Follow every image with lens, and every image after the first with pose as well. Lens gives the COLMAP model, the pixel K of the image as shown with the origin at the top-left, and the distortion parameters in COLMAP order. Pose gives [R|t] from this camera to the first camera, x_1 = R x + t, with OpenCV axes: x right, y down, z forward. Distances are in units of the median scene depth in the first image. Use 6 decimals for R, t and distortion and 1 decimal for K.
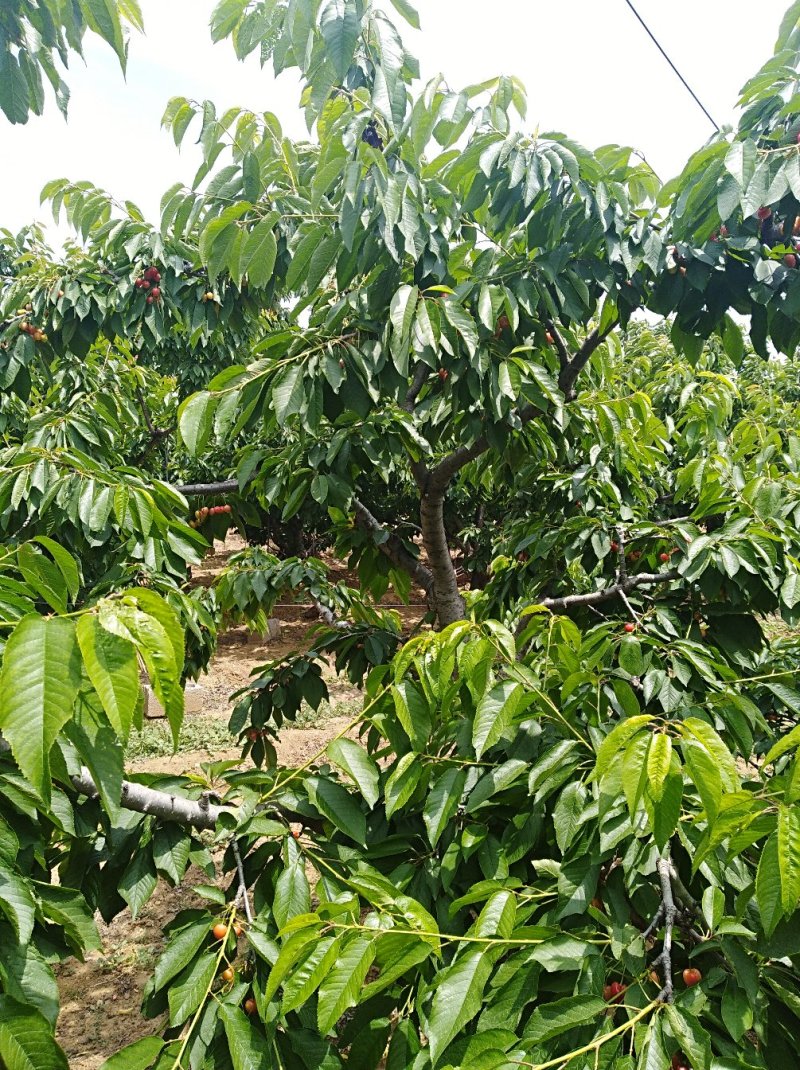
lens RADIAL K [[829.4, 0, 401.8], [0, 829.4, 530.7], [0, 0, 1]] dist [0.004913, -0.012325]
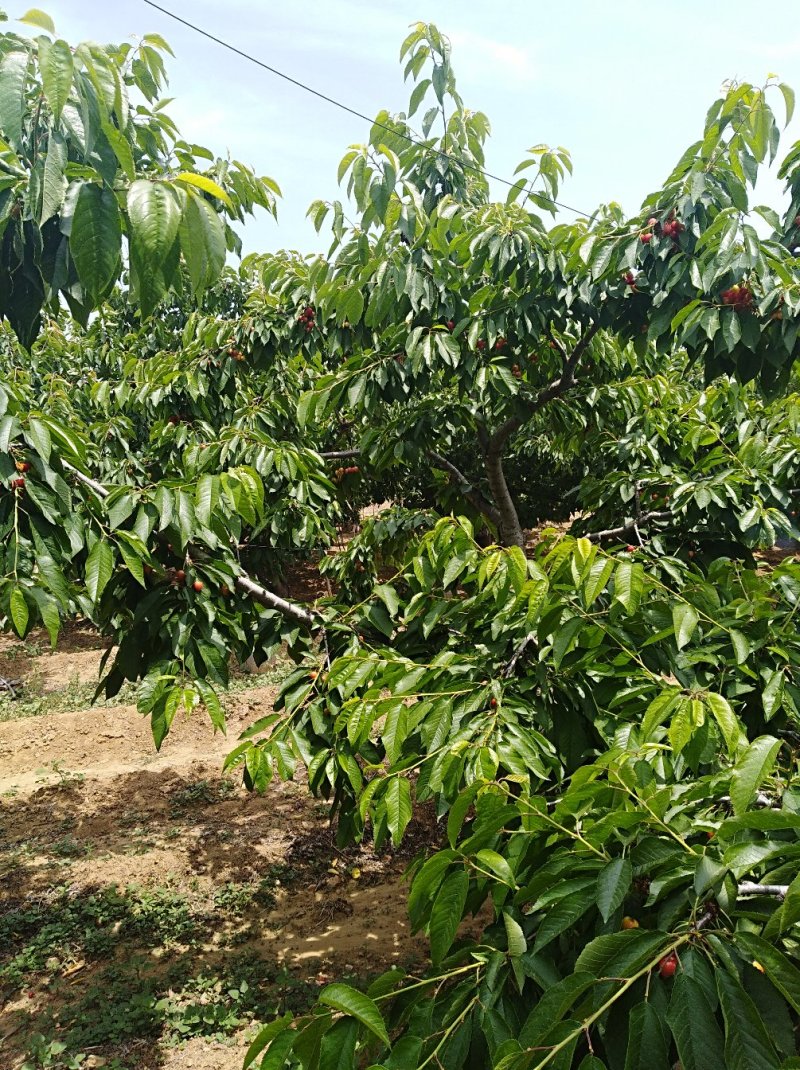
lens RADIAL K [[829.4, 0, 398.1], [0, 829.4, 535.2], [0, 0, 1]] dist [0.004913, -0.012325]
pose [[0.967379, 0.004773, -0.253289, 0.245453], [-0.000274, 0.999842, 0.017794, 0.068855], [0.253333, -0.017144, 0.967227, -0.430478]]
